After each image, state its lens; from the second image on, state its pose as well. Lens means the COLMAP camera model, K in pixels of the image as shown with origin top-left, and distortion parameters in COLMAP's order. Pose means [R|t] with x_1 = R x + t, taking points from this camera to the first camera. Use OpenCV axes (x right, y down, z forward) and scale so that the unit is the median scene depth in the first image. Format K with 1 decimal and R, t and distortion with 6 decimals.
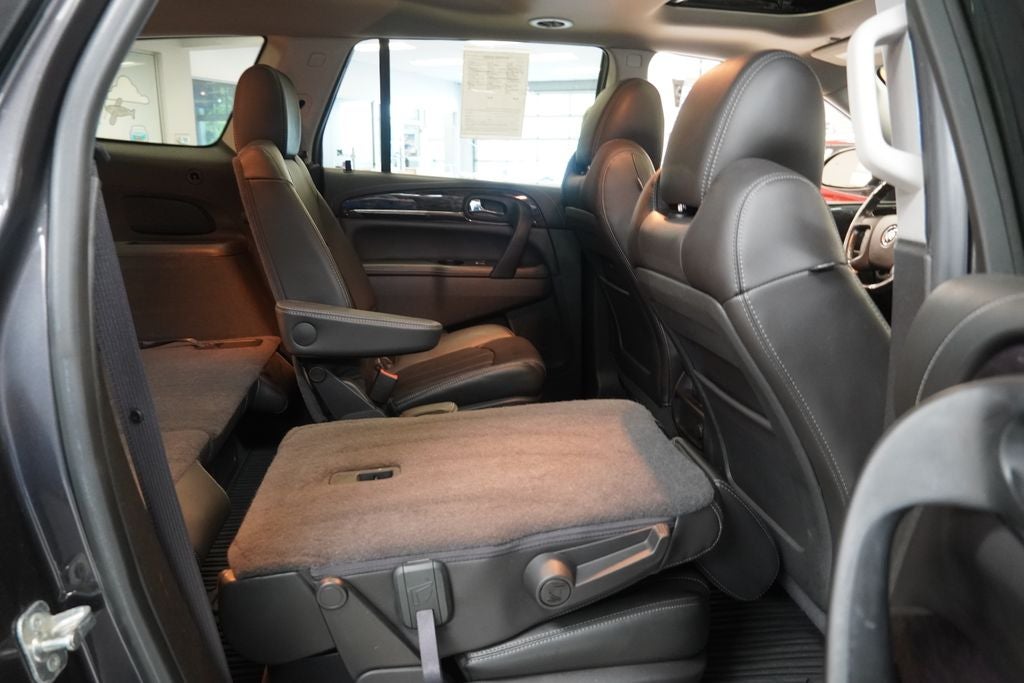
lens RADIAL K [[775.8, 0, 512.0], [0, 775.8, 341.5], [0, 0, 1]] dist [-0.005910, 0.027073]
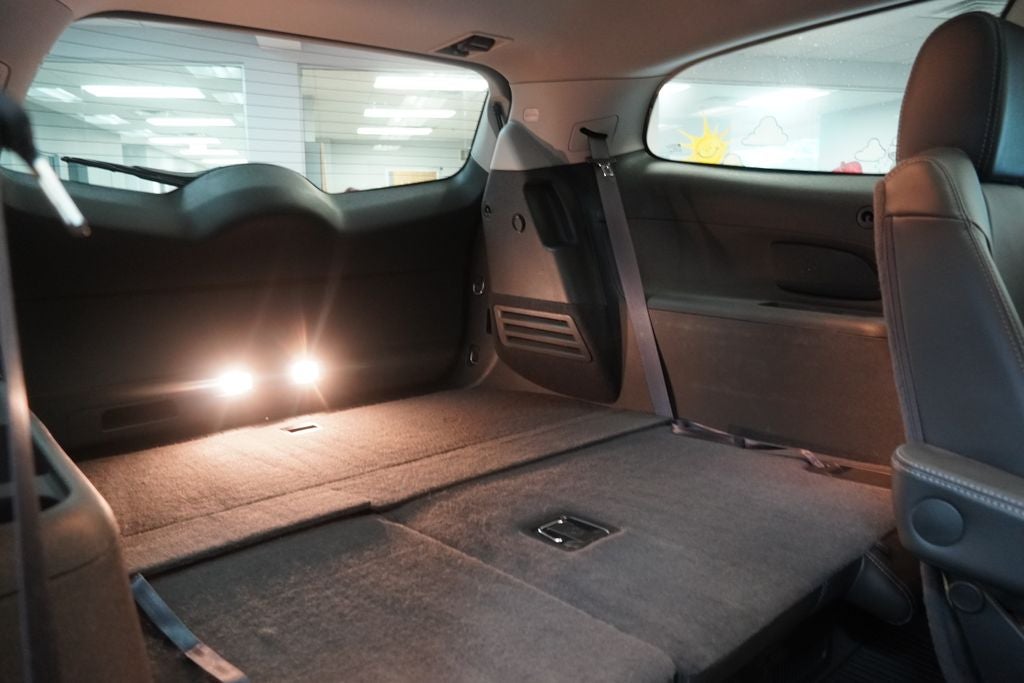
lens RADIAL K [[775.8, 0, 512.0], [0, 775.8, 341.5], [0, 0, 1]] dist [-0.005910, 0.027073]
pose [[0.593679, 0.137449, -0.792876, -0.043381], [-0.191069, 0.981204, 0.027031, -0.074845], [0.781689, 0.135446, 0.608783, 0.411123]]
